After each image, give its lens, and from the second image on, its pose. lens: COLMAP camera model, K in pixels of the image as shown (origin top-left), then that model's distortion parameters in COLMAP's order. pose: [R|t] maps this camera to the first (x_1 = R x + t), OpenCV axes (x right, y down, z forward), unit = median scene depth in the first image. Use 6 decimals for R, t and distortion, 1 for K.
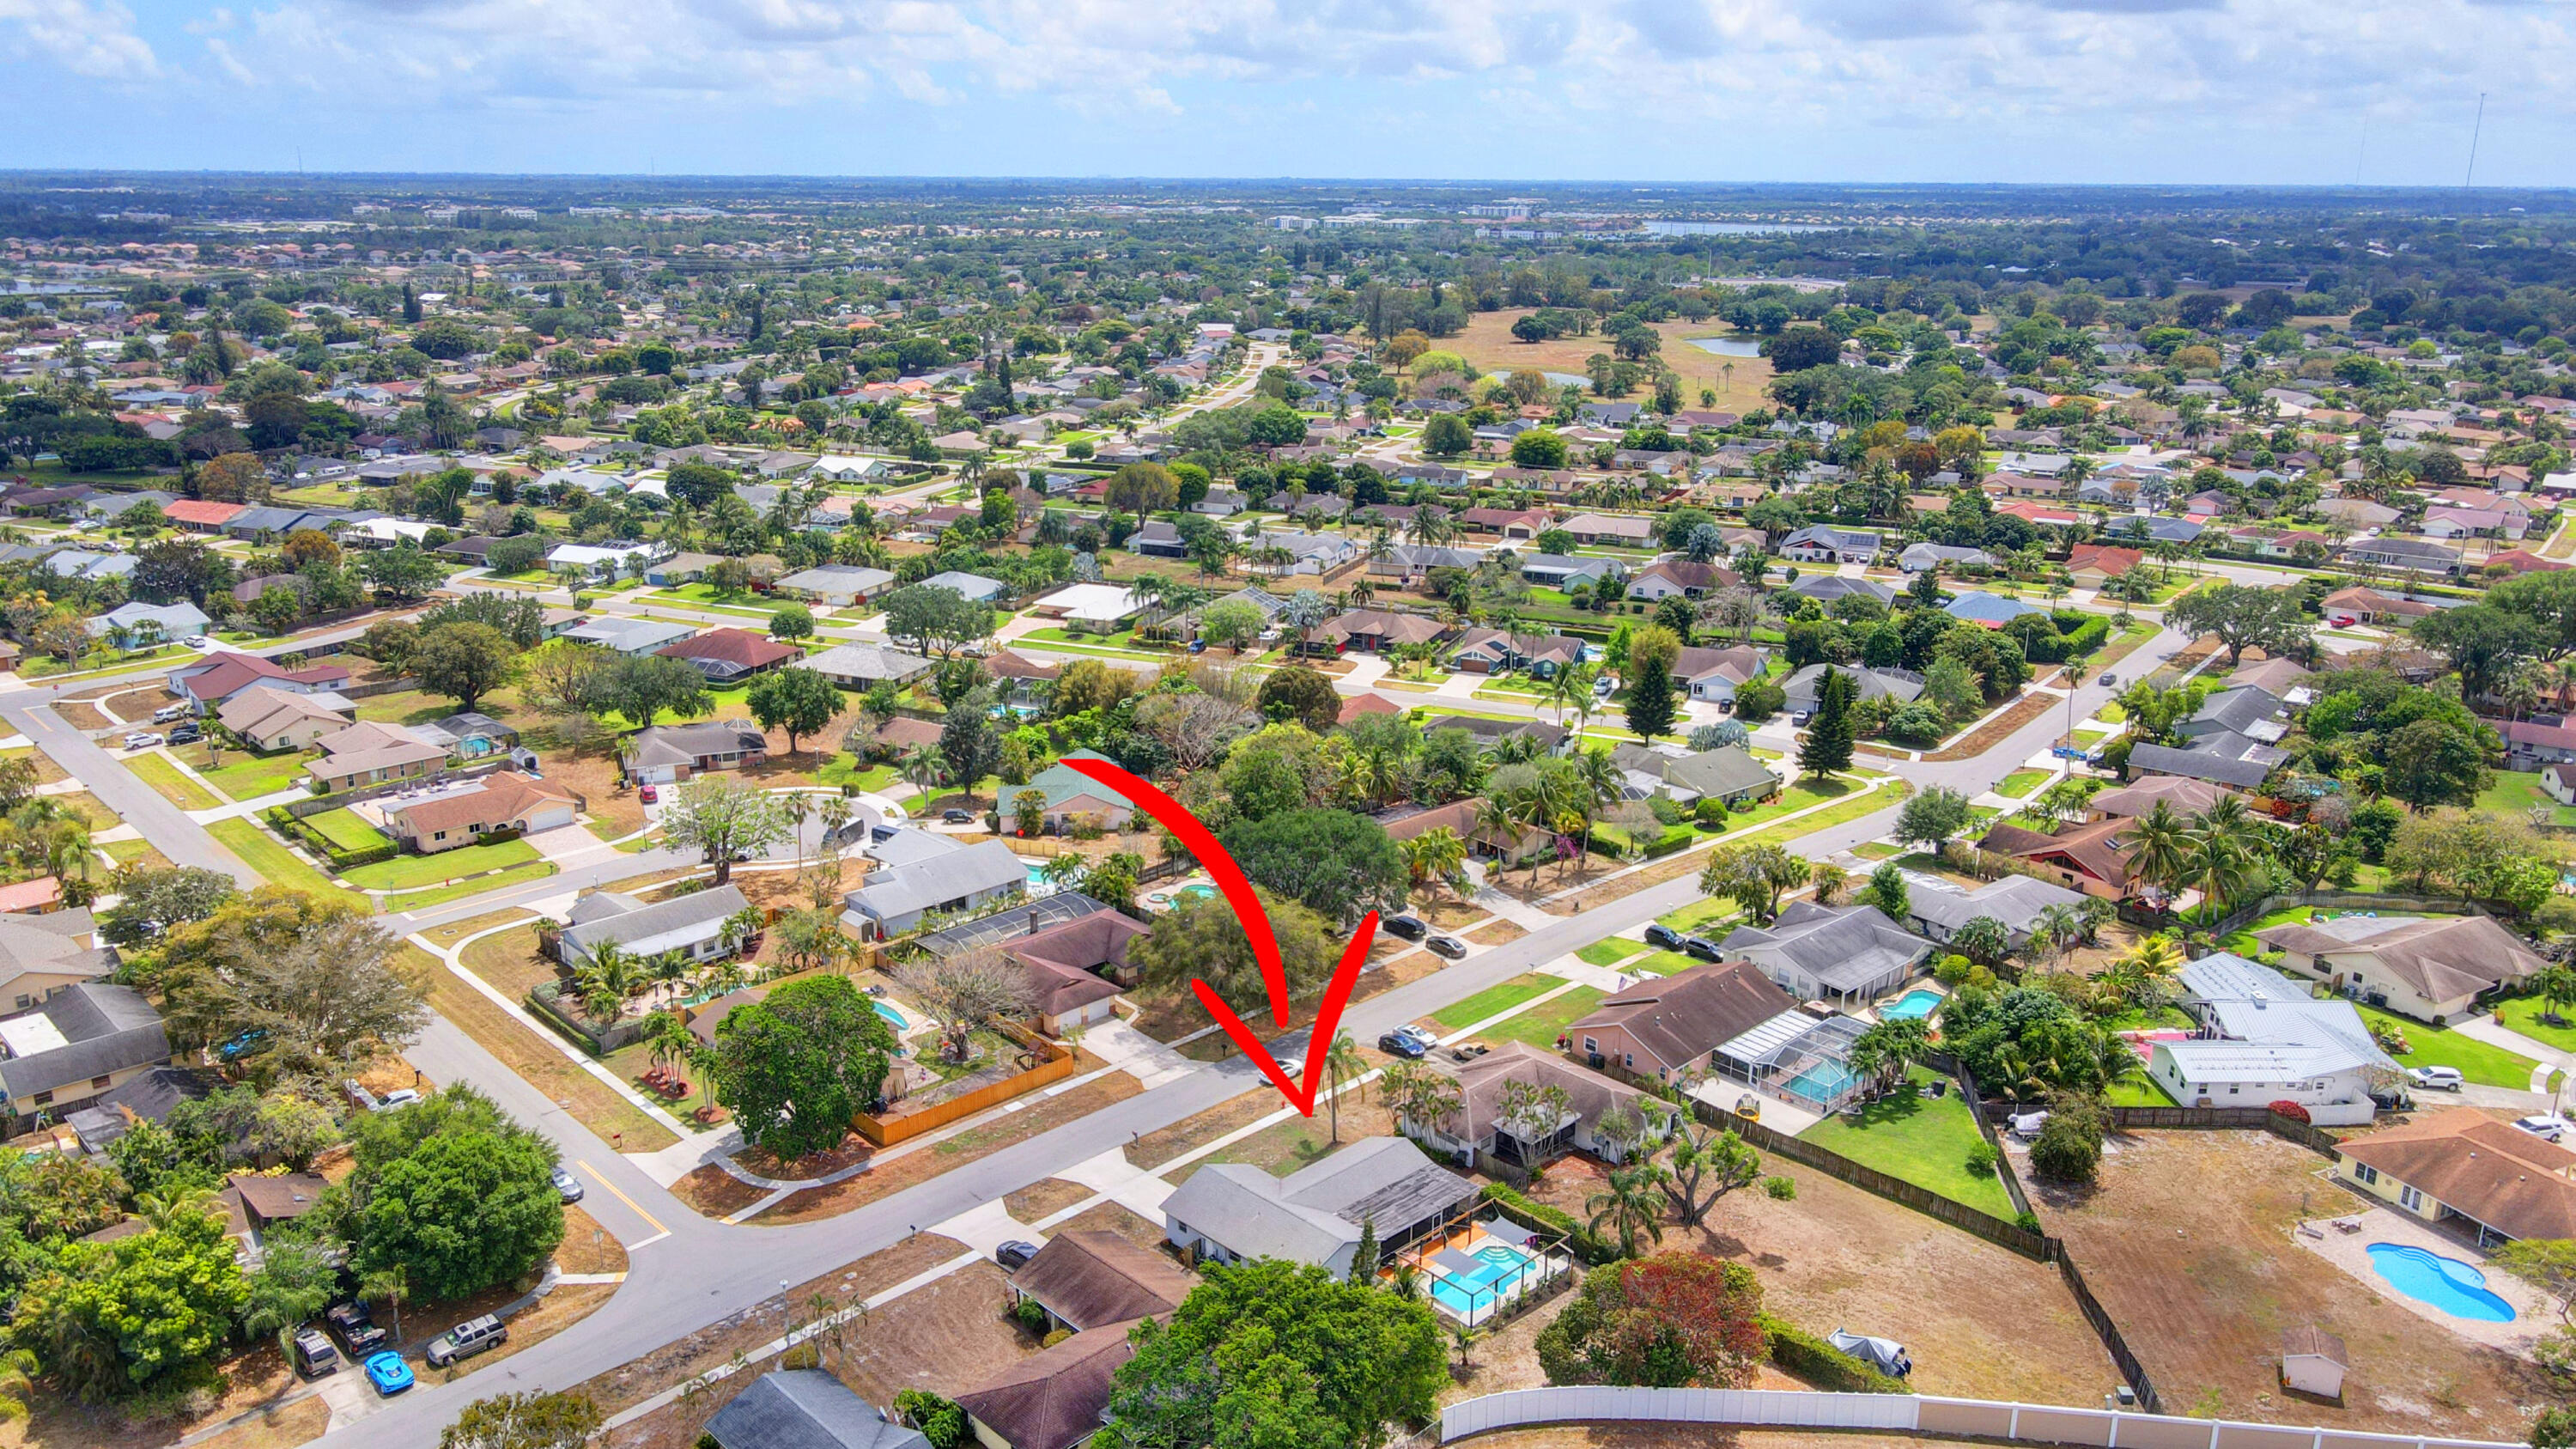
lens RADIAL K [[1891.4, 0, 1272.8], [0, 1891.4, 731.7], [0, 0, 1]] dist [0.002445, 0.002446]
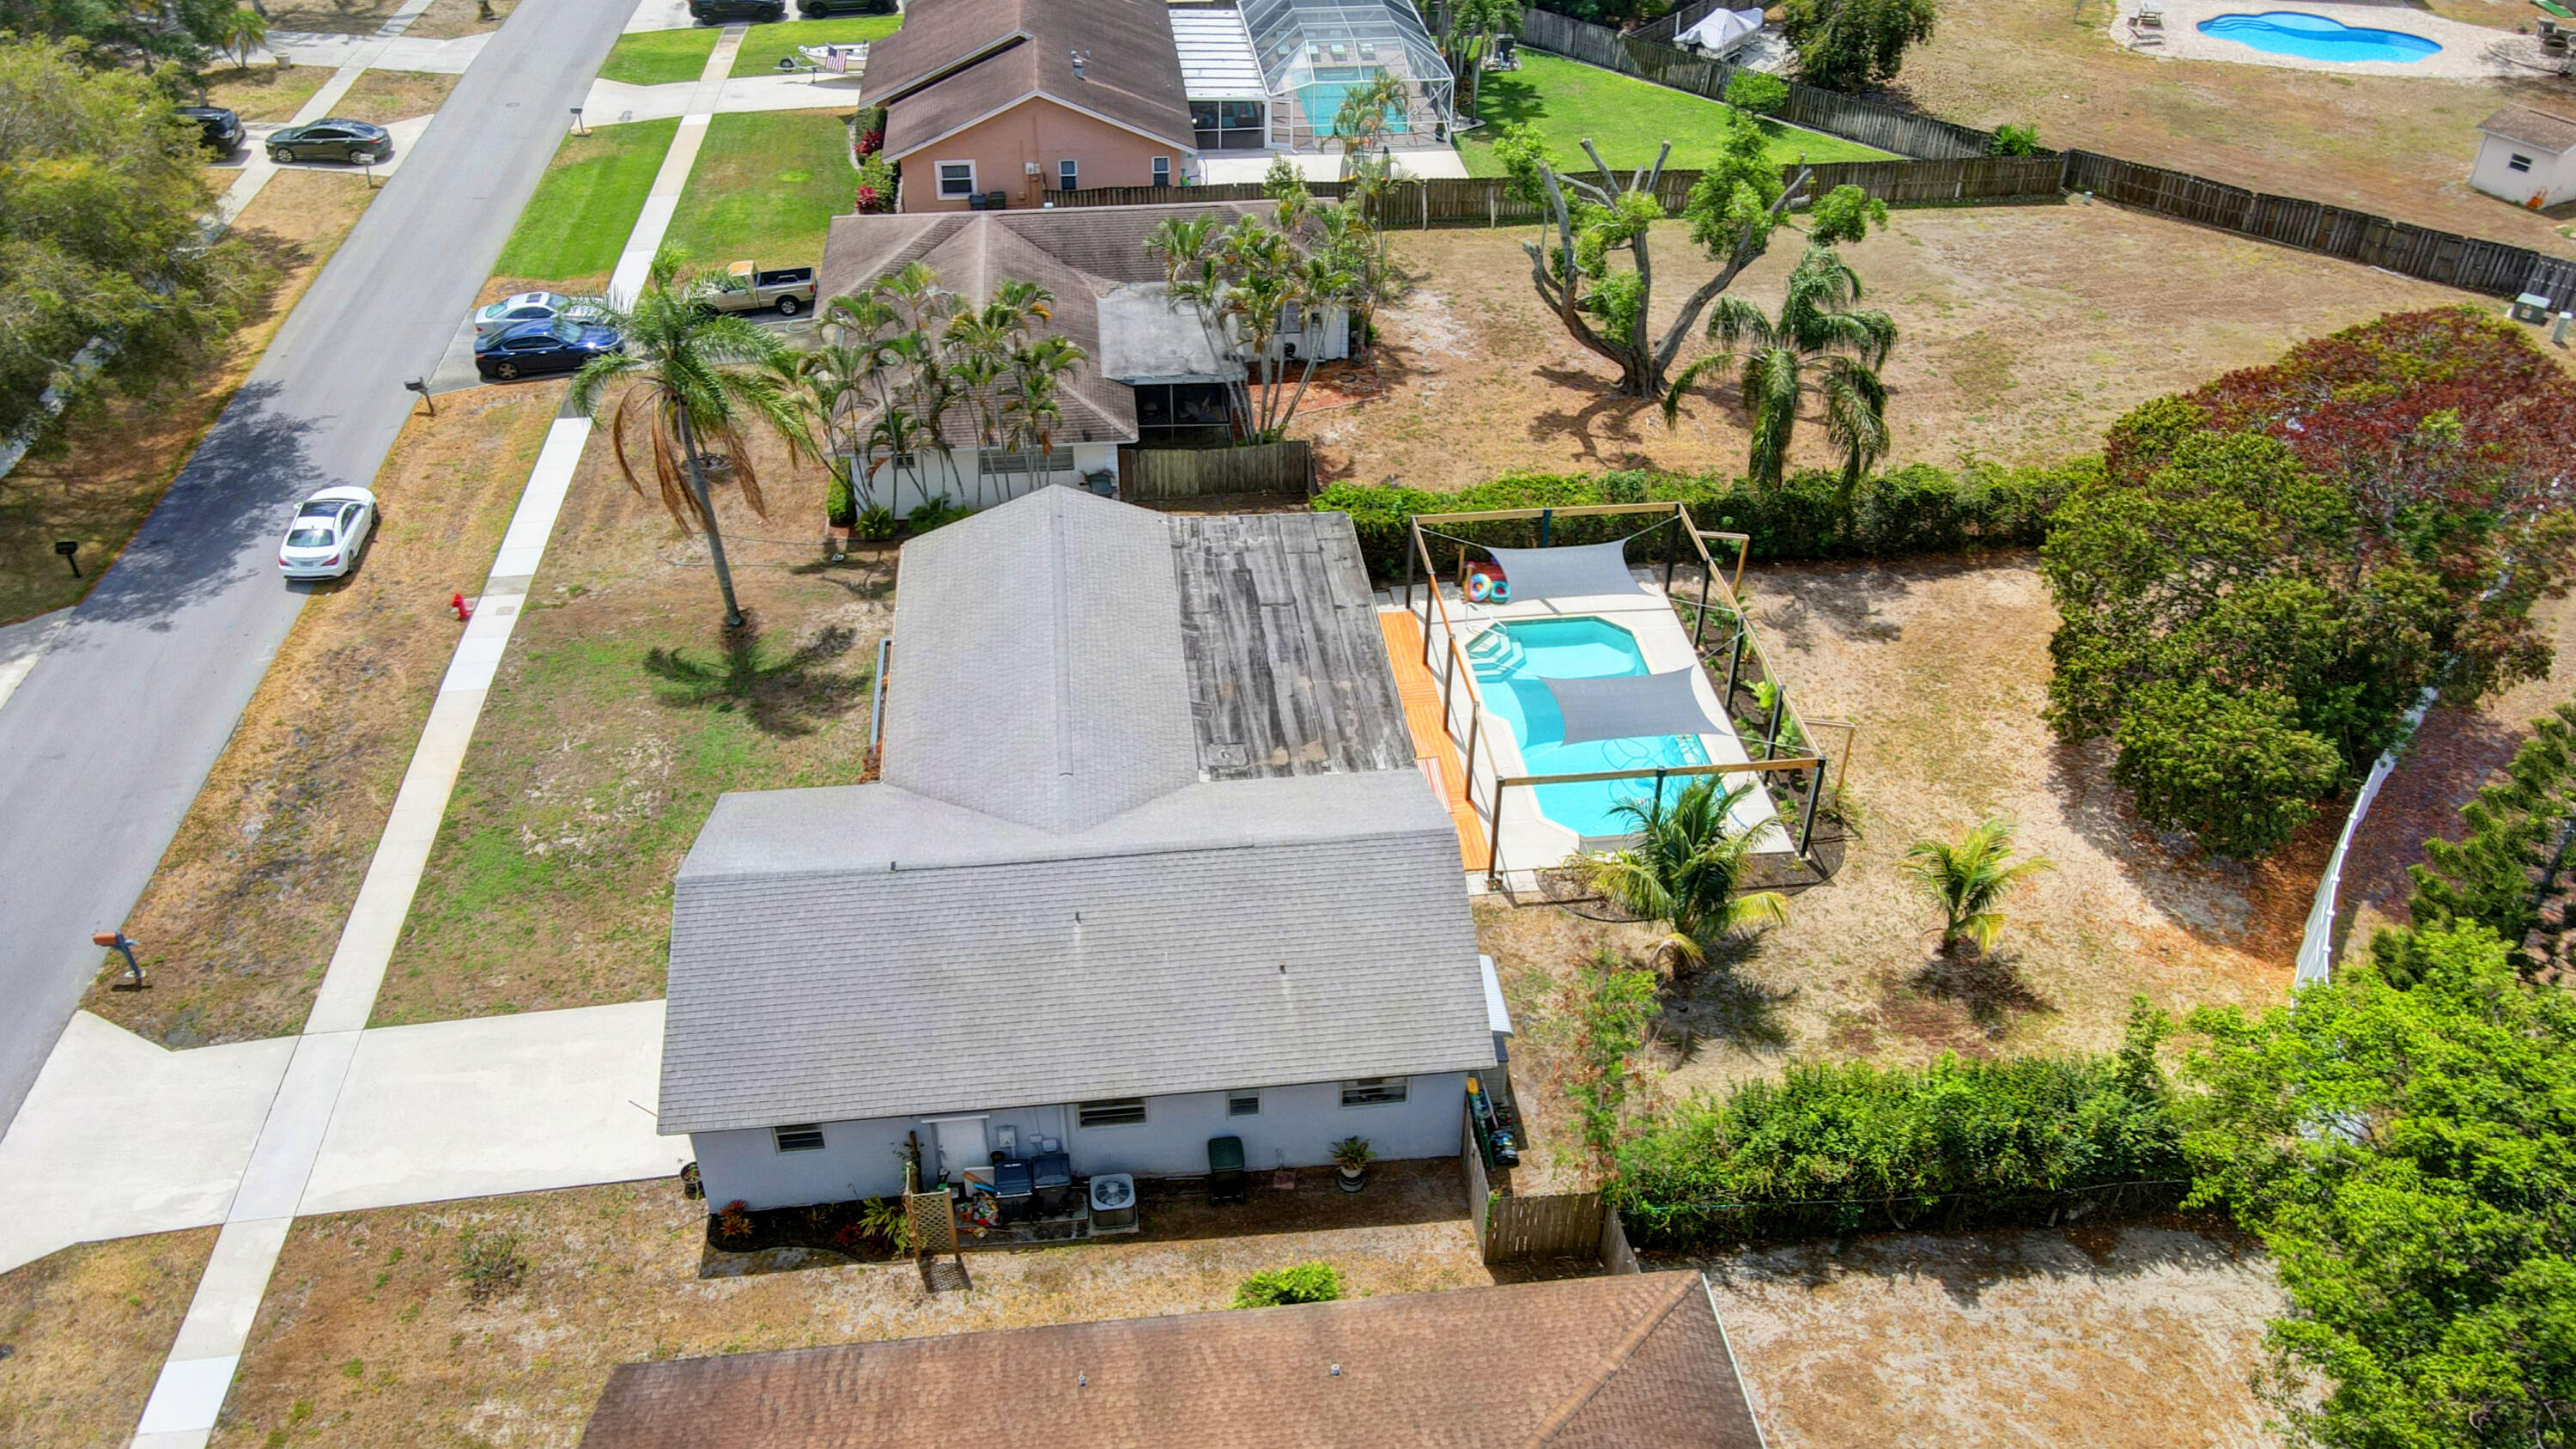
lens RADIAL K [[1914.9, 0, 1273.1], [0, 1914.9, 719.2], [0, 0, 1]] dist [0.007983, 0.013473]
pose [[0.616403, -0.473636, 0.629060, -0.109690], [0.224701, 0.871460, 0.435967, 0.096626], [-0.754690, -0.127381, 0.643597, 0.634834]]
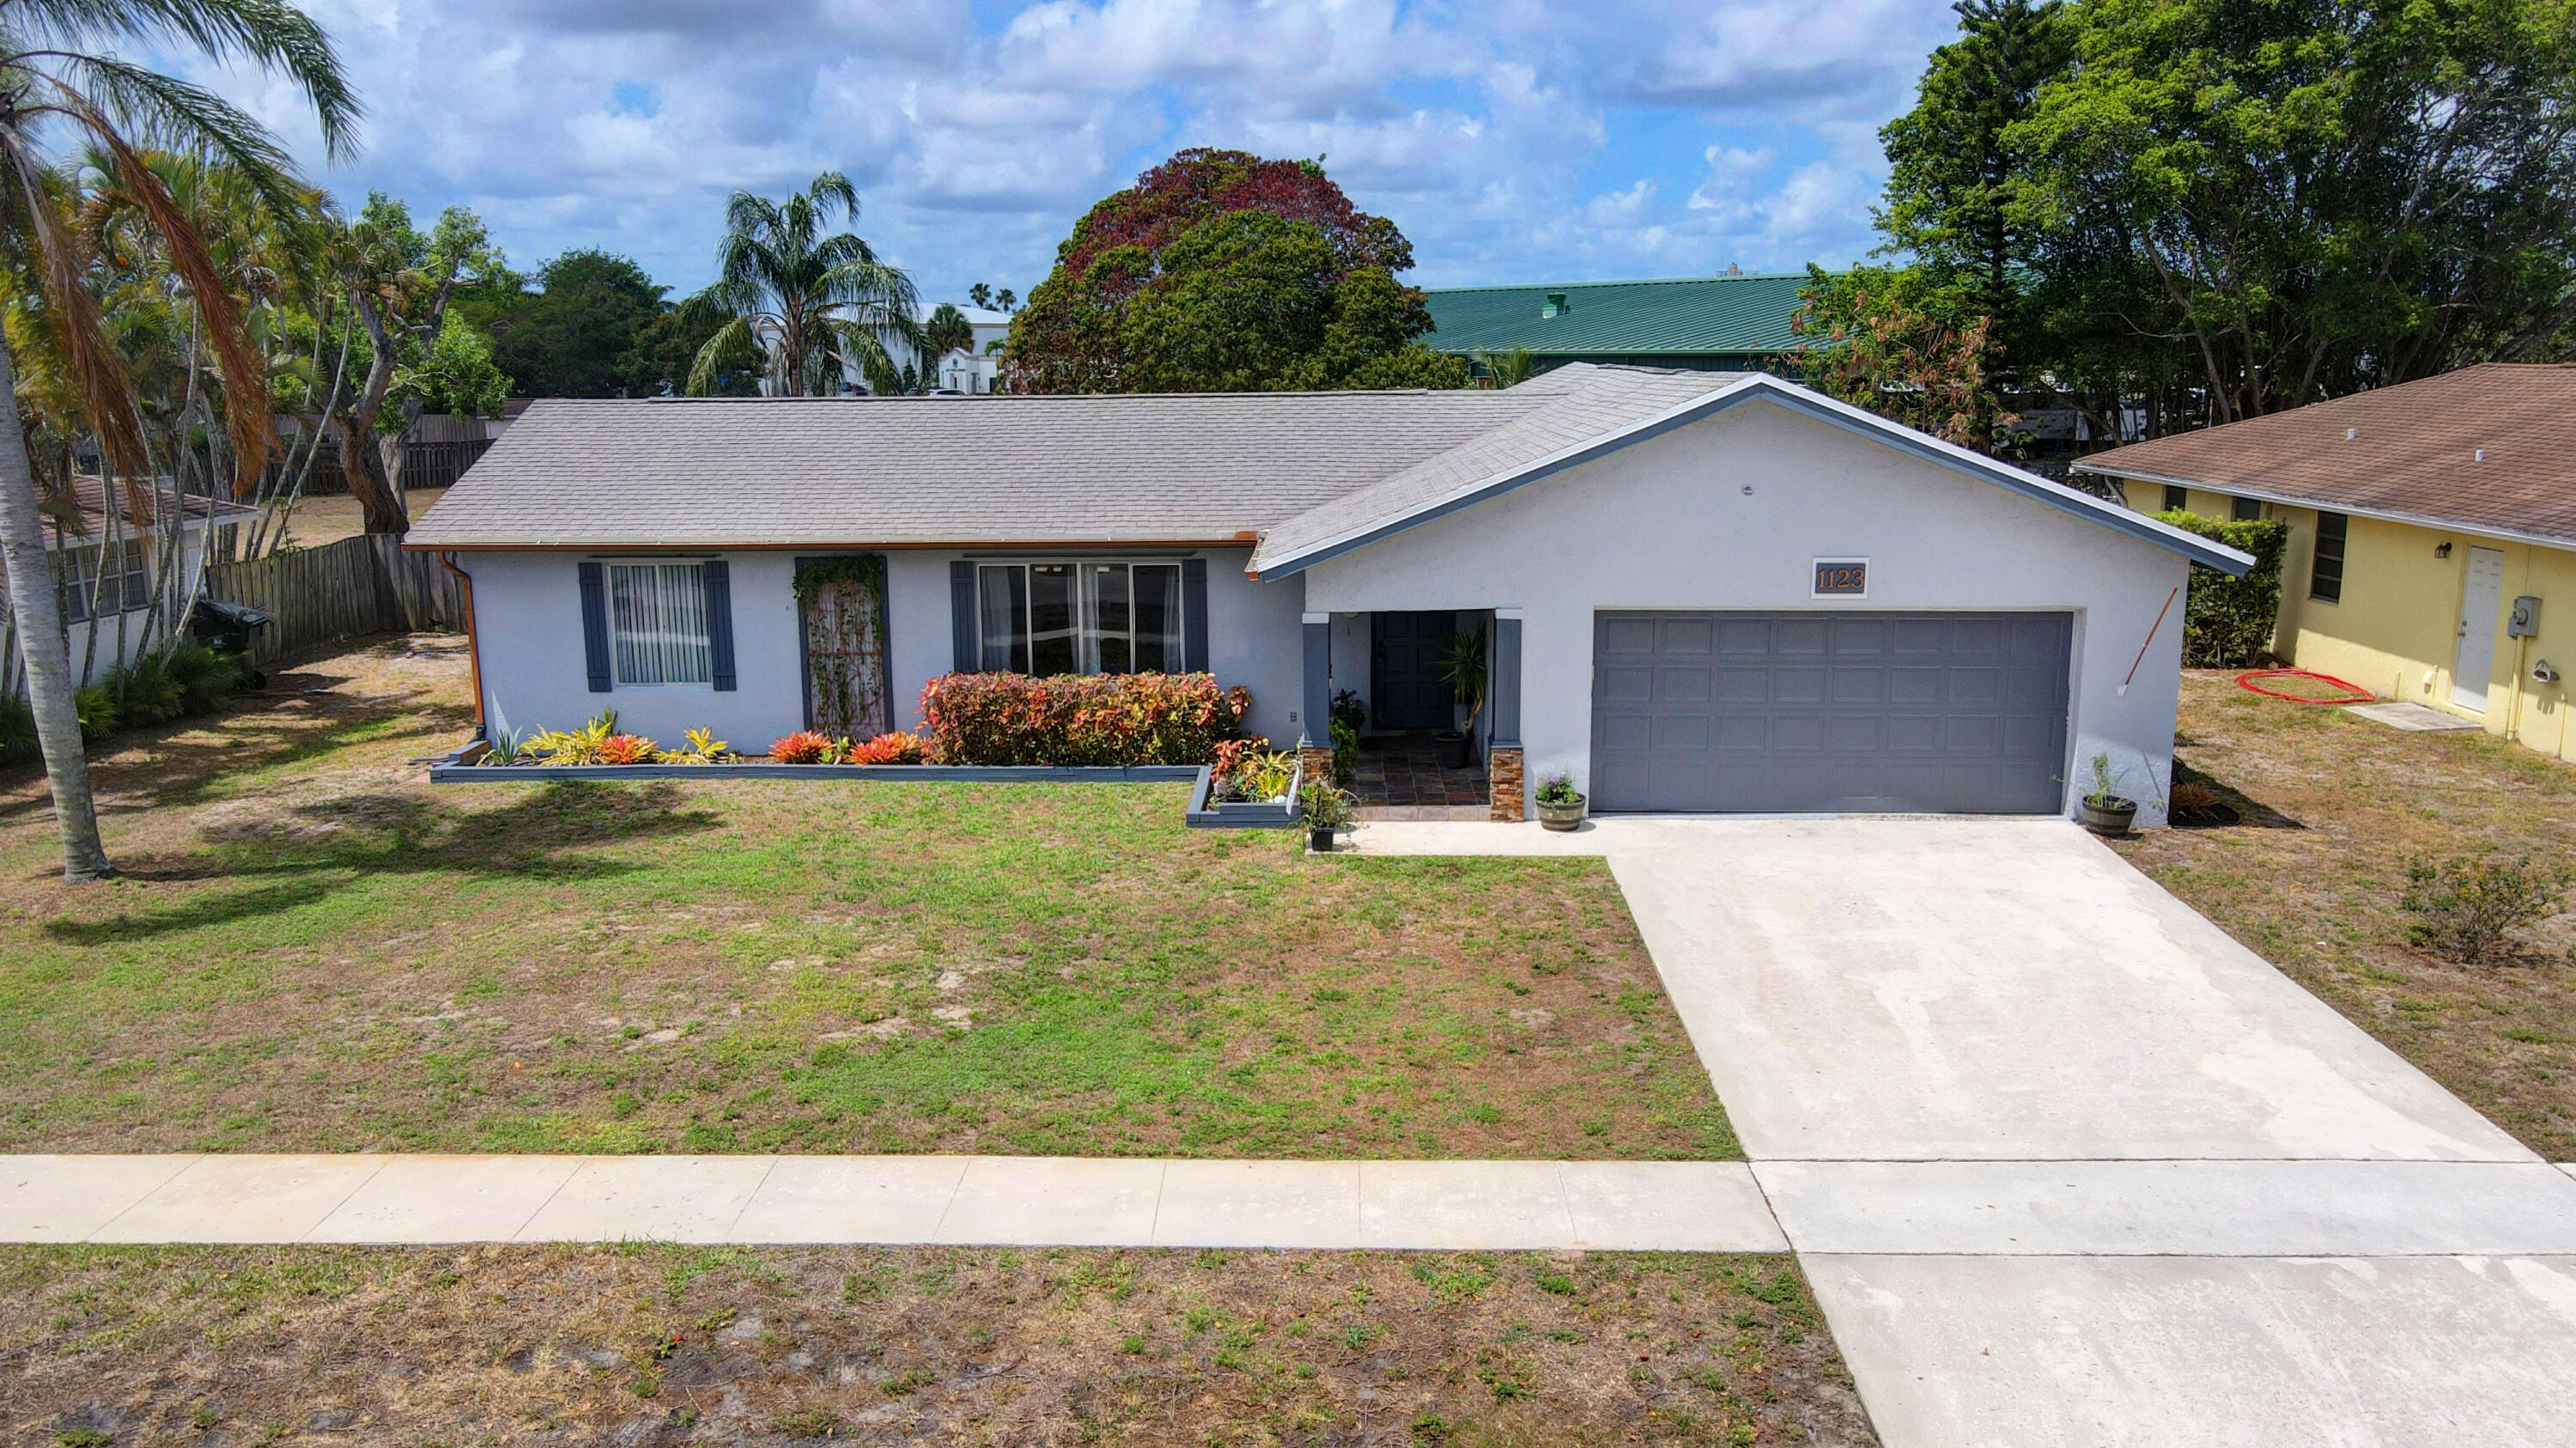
lens RADIAL K [[1914.8, 0, 1273.1], [0, 1914.8, 718.7], [0, 0, 1]] dist [0.007983, 0.013473]
pose [[-0.689658, -0.149059, 0.708628, -0.085835], [0.204981, 0.898374, 0.388466, 0.156714], [-0.694518, 0.413164, -0.589017, 0.893171]]
